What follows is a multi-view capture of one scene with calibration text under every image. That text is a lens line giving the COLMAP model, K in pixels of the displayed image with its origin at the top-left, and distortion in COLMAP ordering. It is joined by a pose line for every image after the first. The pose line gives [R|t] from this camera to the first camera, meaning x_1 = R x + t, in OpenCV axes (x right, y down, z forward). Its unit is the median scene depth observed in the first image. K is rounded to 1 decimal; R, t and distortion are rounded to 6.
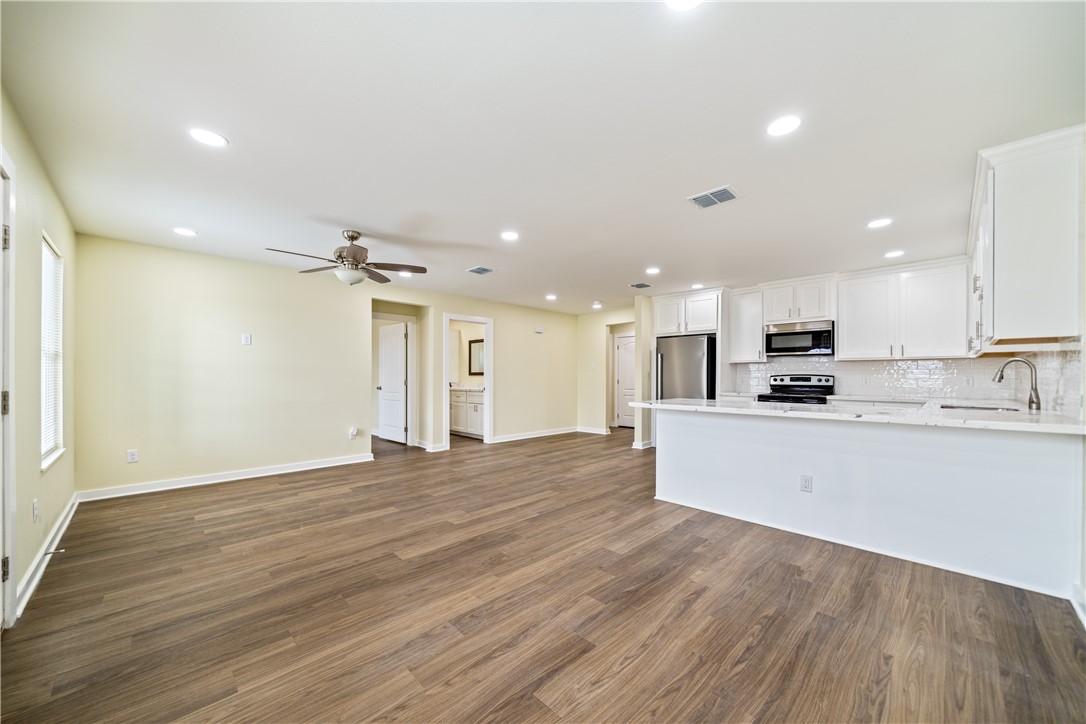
lens RADIAL K [[401.1, 0, 545.6], [0, 401.1, 379.1], [0, 0, 1]] dist [-0.001824, -0.000190]
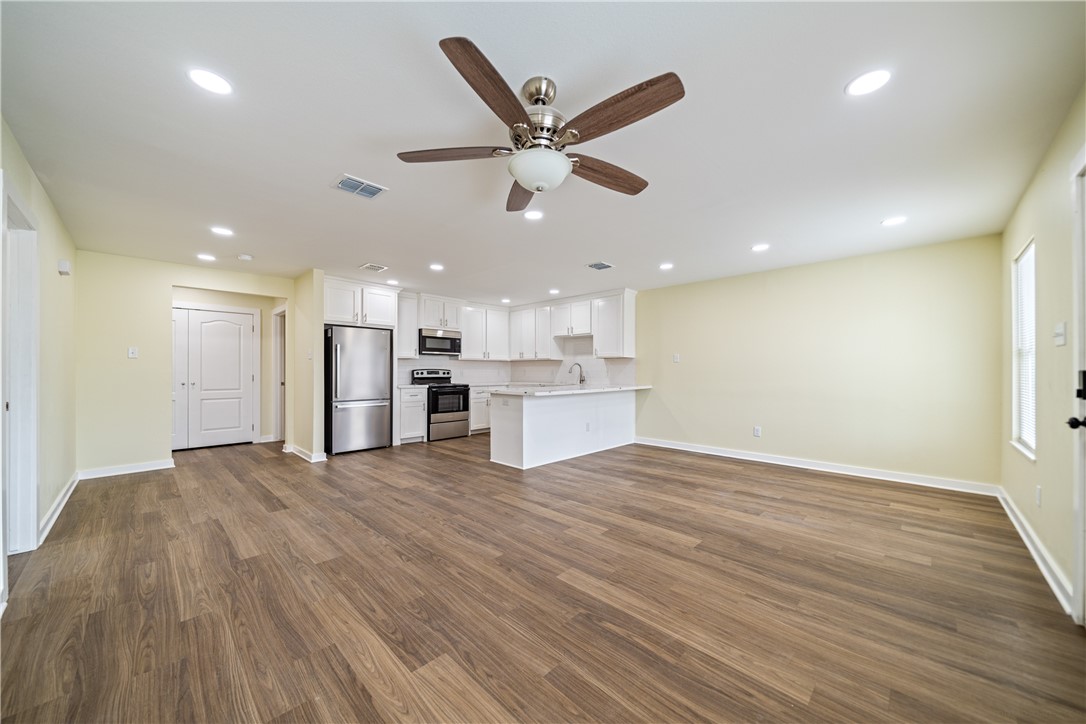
lens RADIAL K [[389.5, 0, 544.7], [0, 389.5, 367.8], [0, 0, 1]] dist [0.000454, -0.000039]
pose [[-0.016789, 0.005955, 0.999841, -1.040898], [0.005331, 0.999969, -0.005867, -0.009938], [-0.999845, 0.005232, -0.016820, 1.067006]]
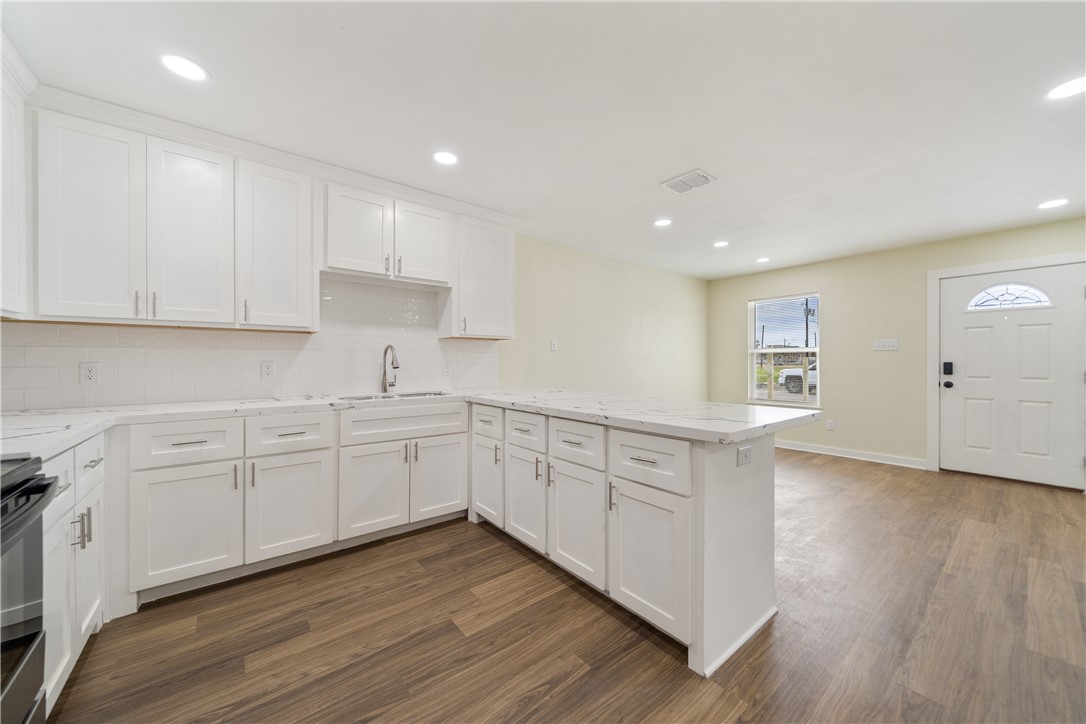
lens RADIAL K [[391.1, 0, 543.0], [0, 391.1, 362.0], [0, 0, 1]] dist [-0.001901, -0.000243]
pose [[-0.993998, -0.001627, 0.109384, 0.565909], [-0.000935, 0.999979, 0.006378, -0.013184], [-0.109392, 0.006237, -0.993979, 1.688670]]
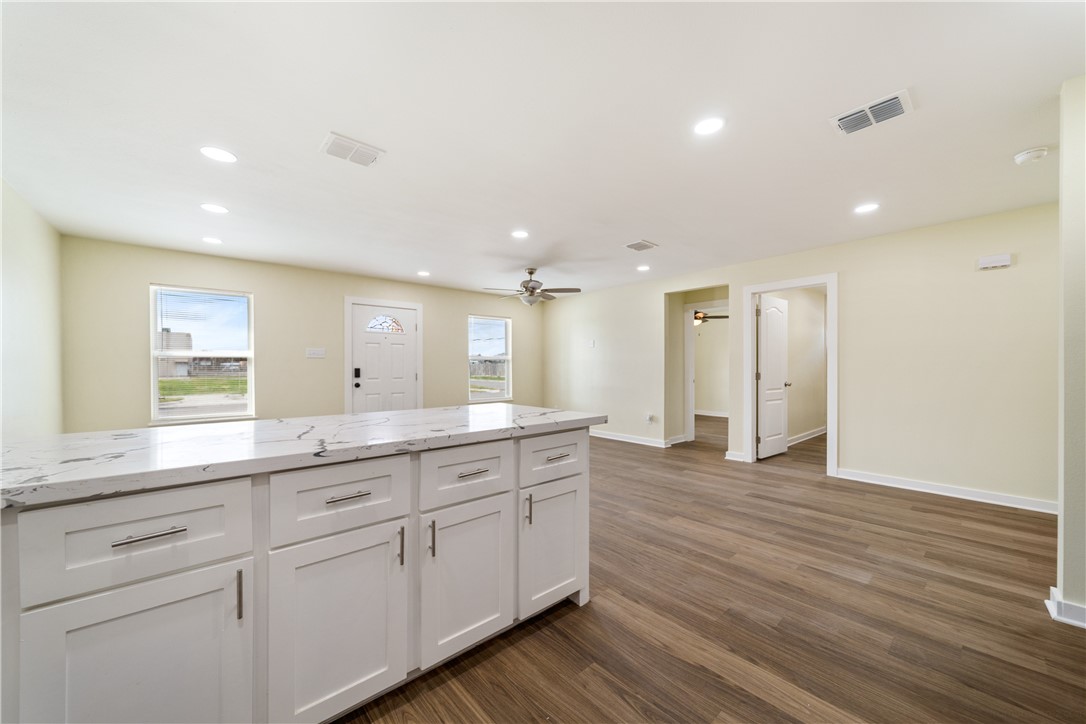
lens RADIAL K [[399.2, 0, 545.0], [0, 399.2, 370.7], [0, 0, 1]] dist [-0.001251, -0.000085]
pose [[-0.065117, 0.006443, -0.997857, 1.024192], [-0.003469, 0.999972, 0.006684, -0.008986], [0.997872, 0.003897, -0.065093, 1.220142]]
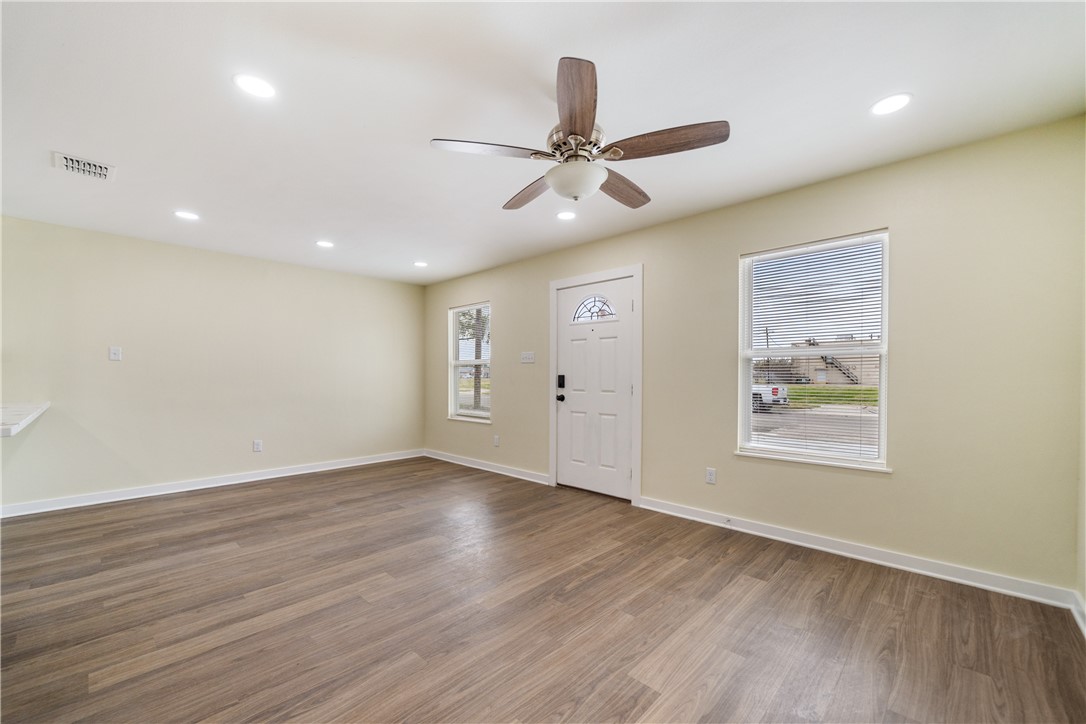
lens RADIAL K [[433.9, 0, 543.6], [0, 433.9, 379.0], [0, 0, 1]] dist [-0.000410, 0.000003]
pose [[-0.999653, -0.003465, -0.026105, -0.458995], [-0.003823, 0.999899, 0.013663, -0.011677], [0.026055, 0.013758, -0.999566, 1.665560]]
